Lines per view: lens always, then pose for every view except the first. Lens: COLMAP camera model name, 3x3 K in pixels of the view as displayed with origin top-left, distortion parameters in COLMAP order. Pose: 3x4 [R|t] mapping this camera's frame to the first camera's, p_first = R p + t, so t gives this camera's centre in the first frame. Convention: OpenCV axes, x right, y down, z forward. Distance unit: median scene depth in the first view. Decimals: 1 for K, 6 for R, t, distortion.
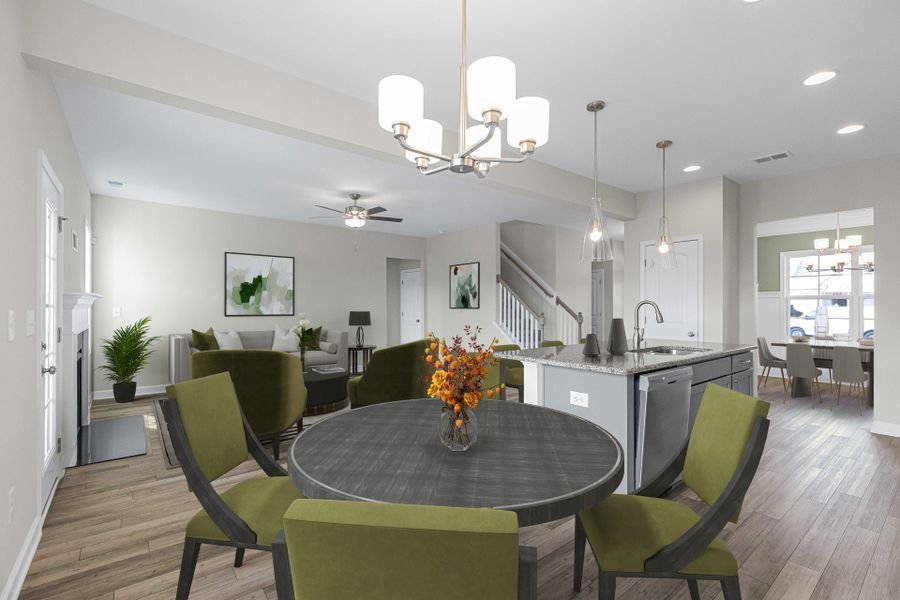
lens RADIAL K [[403.9, 0, 449.4], [0, 403.9, 305.4], [0, 0, 1]] dist [0.001825, 0.000200]
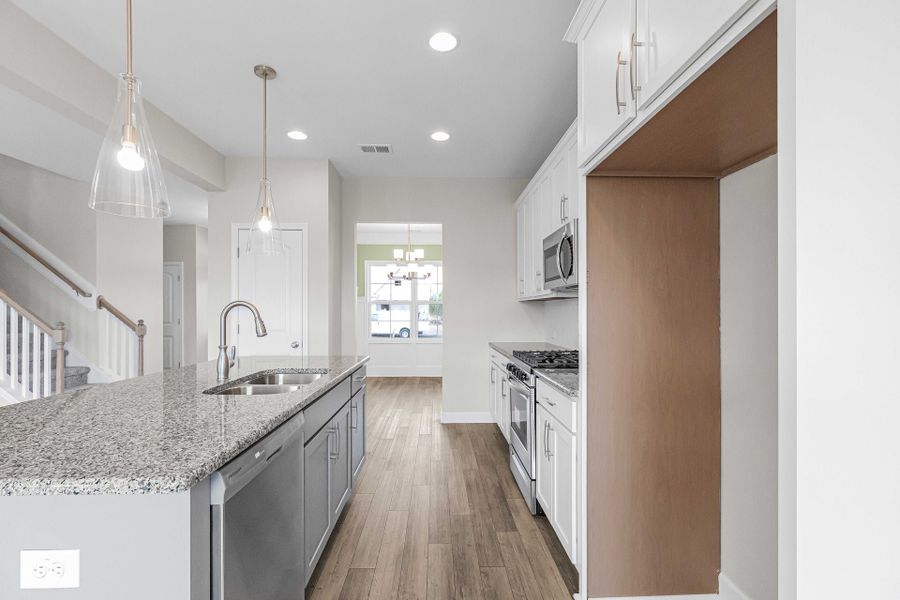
lens RADIAL K [[398.0, 0, 436.1], [0, 398.0, 309.5], [0, 0, 1]] dist [0.002490, 0.000182]
pose [[0.612682, 0.000326, 0.790330, 0.138866], [0.000674, 0.999999, -0.000936, 0.001019], [-0.790329, 0.001106, 0.612681, 0.283558]]
